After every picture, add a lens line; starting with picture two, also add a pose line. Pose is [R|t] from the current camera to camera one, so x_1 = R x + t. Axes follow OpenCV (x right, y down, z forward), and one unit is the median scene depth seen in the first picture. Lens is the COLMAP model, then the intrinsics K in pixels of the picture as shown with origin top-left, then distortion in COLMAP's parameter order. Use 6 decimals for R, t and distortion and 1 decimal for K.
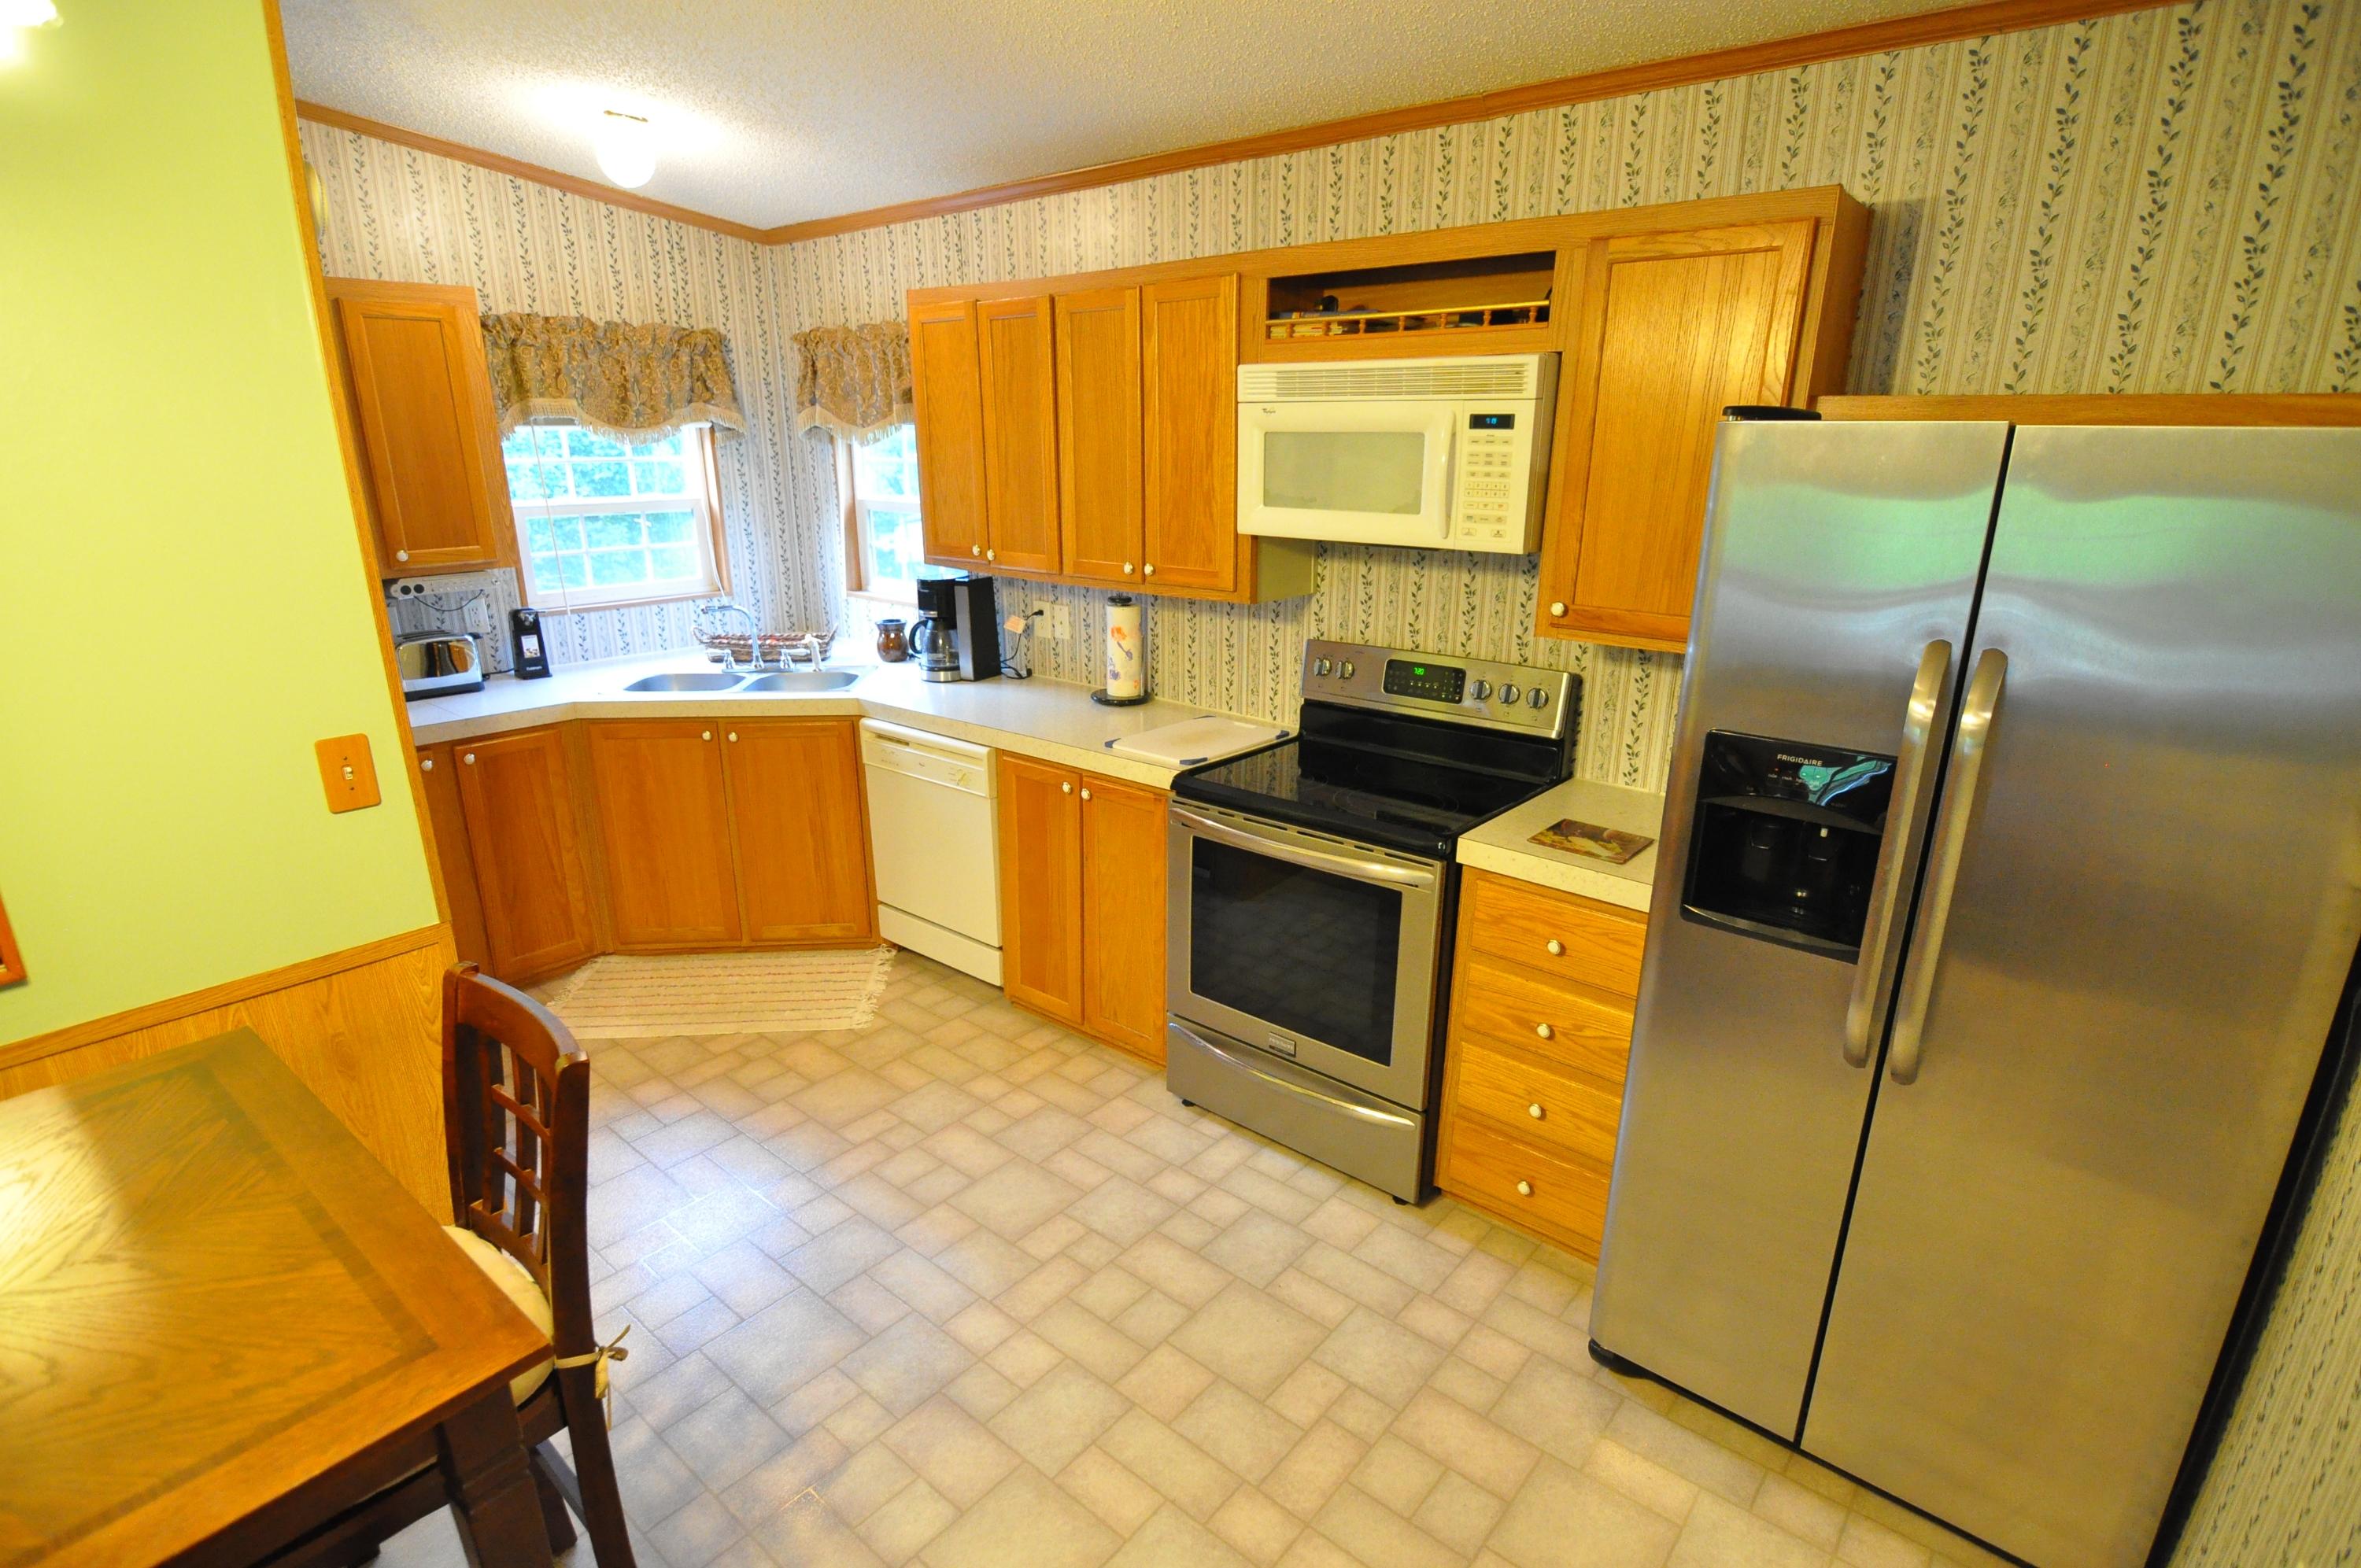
lens RADIAL K [[1153.1, 0, 1183.7], [0, 1153.1, 806.4], [0, 0, 1]] dist [-0.008112, -0.008821]
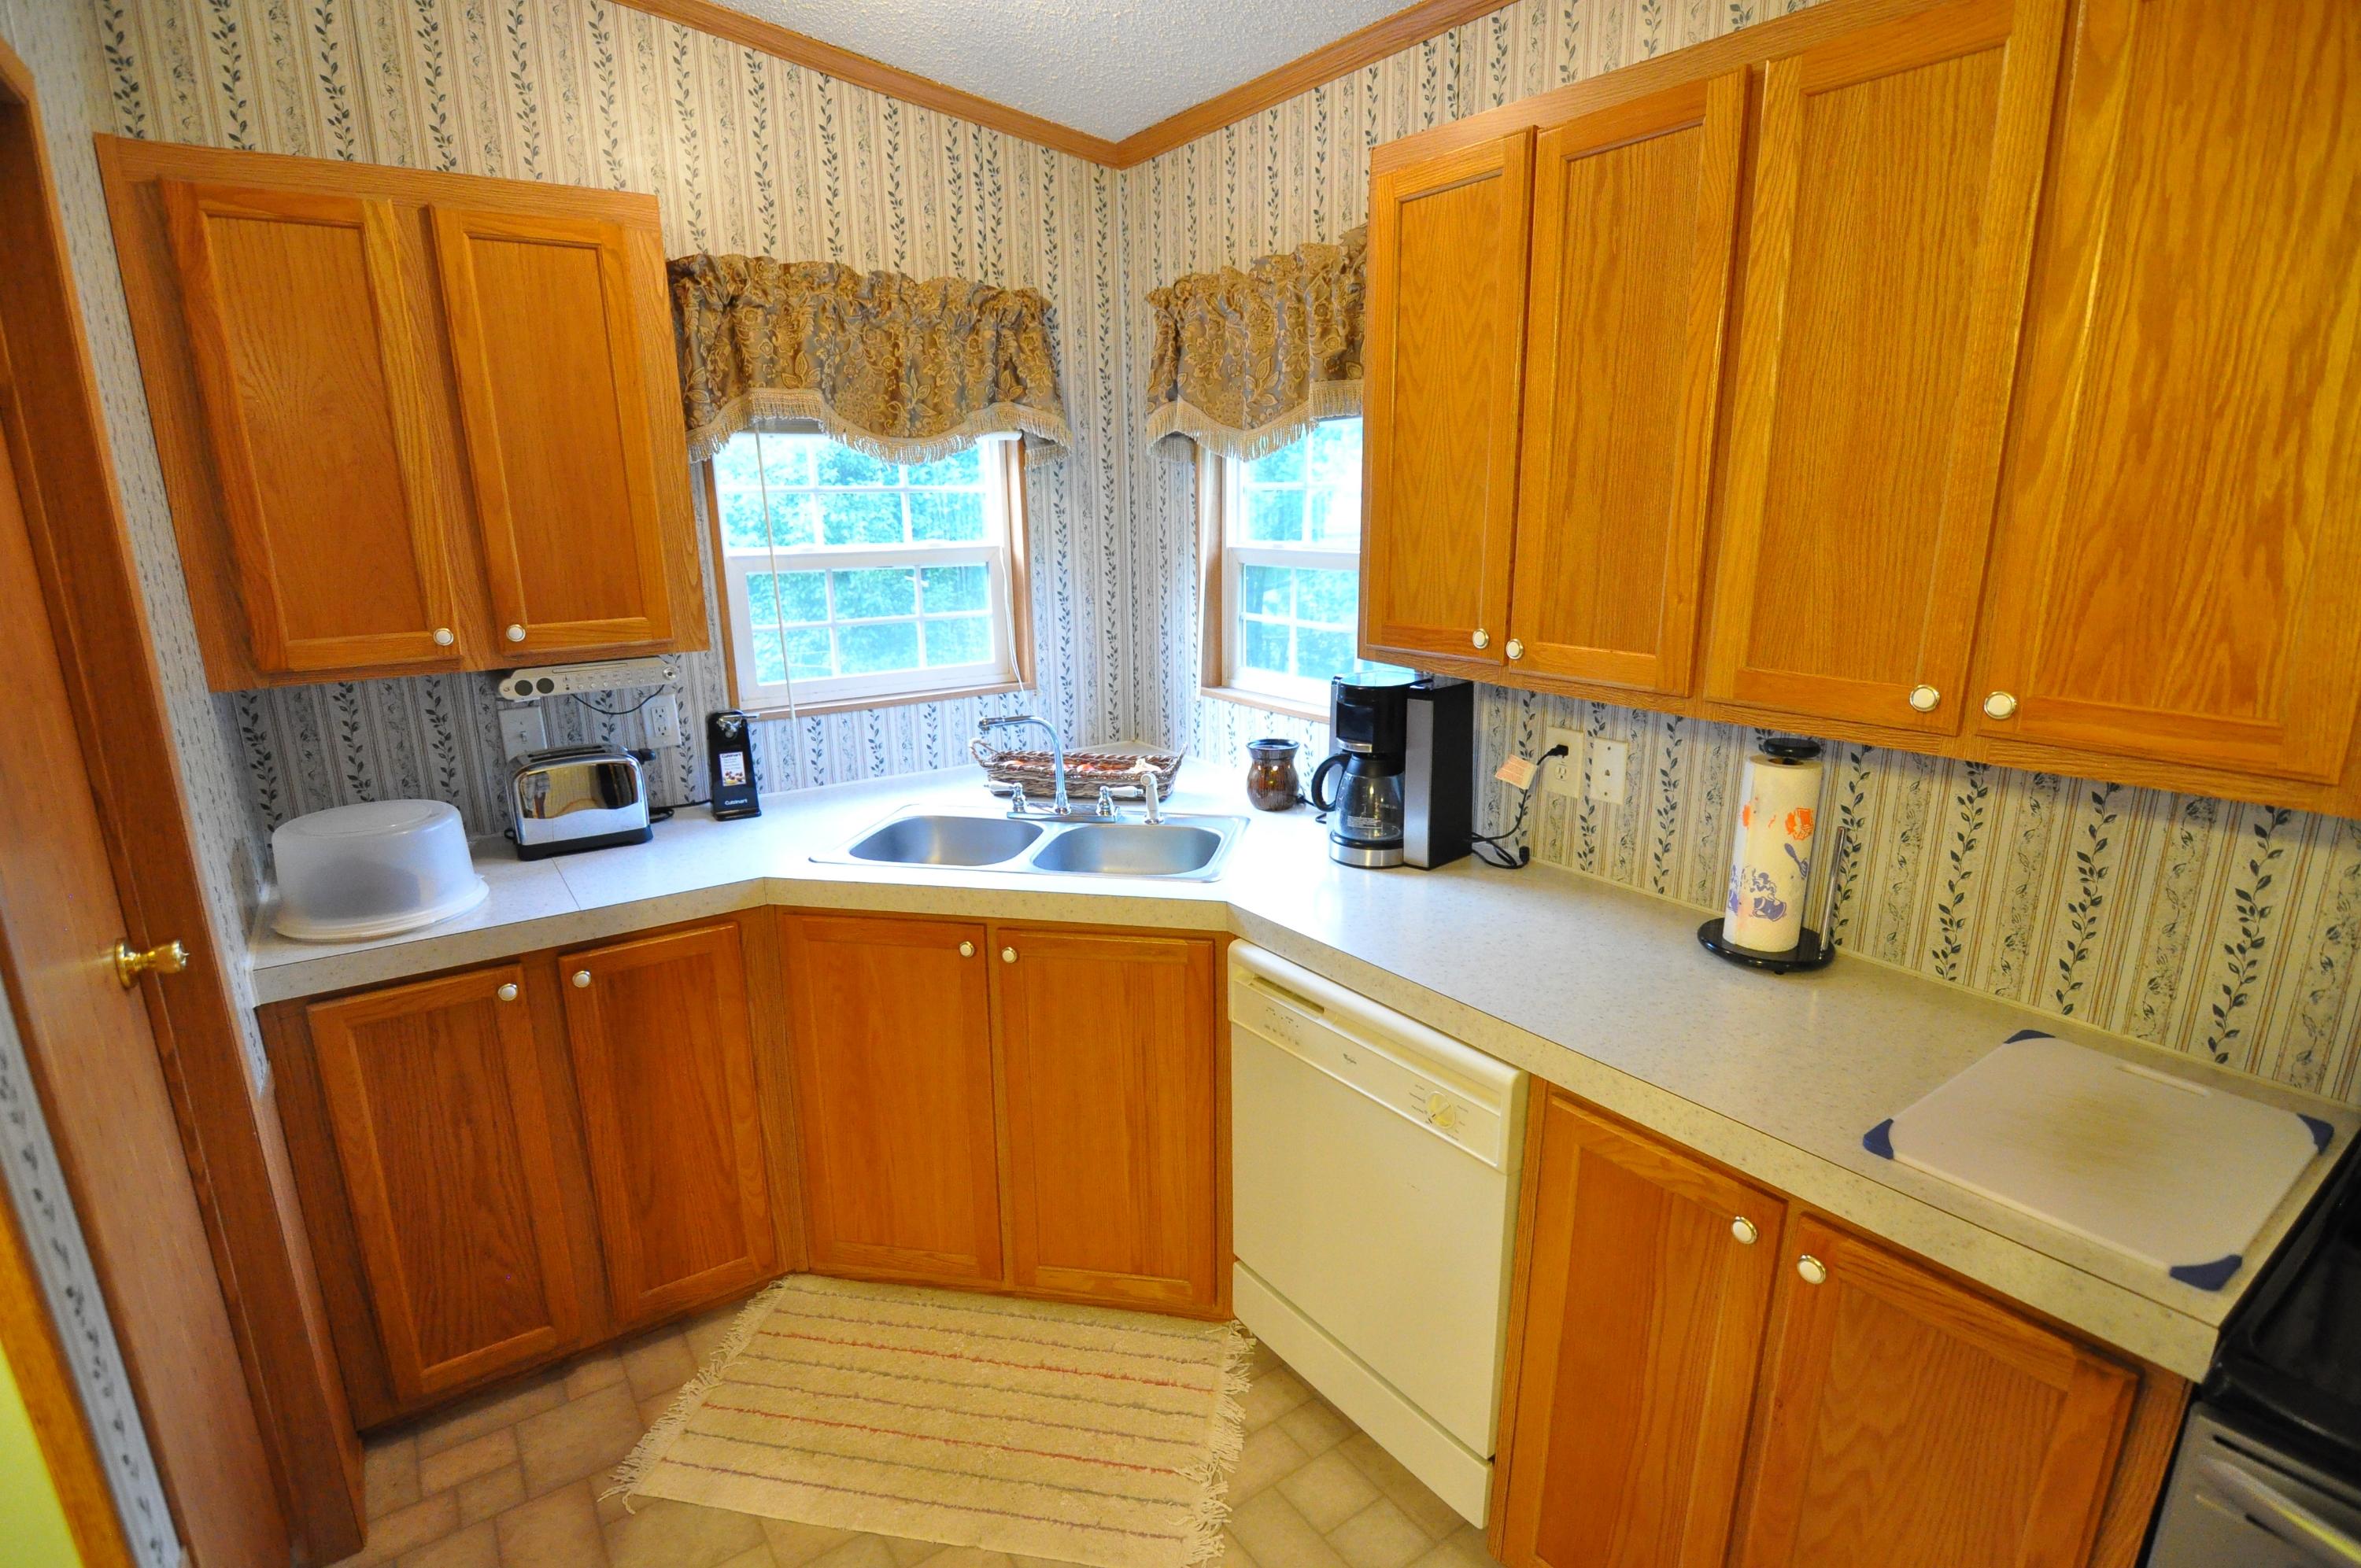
lens RADIAL K [[1153.1, 0, 1179.8], [0, 1153.1, 807.4], [0, 0, 1]] dist [-0.008112, -0.008821]
pose [[0.966064, 0.052632, -0.252883, -0.167243], [-0.065227, 0.997000, -0.041676, -0.113325], [0.249931, 0.056757, 0.966599, 0.459905]]
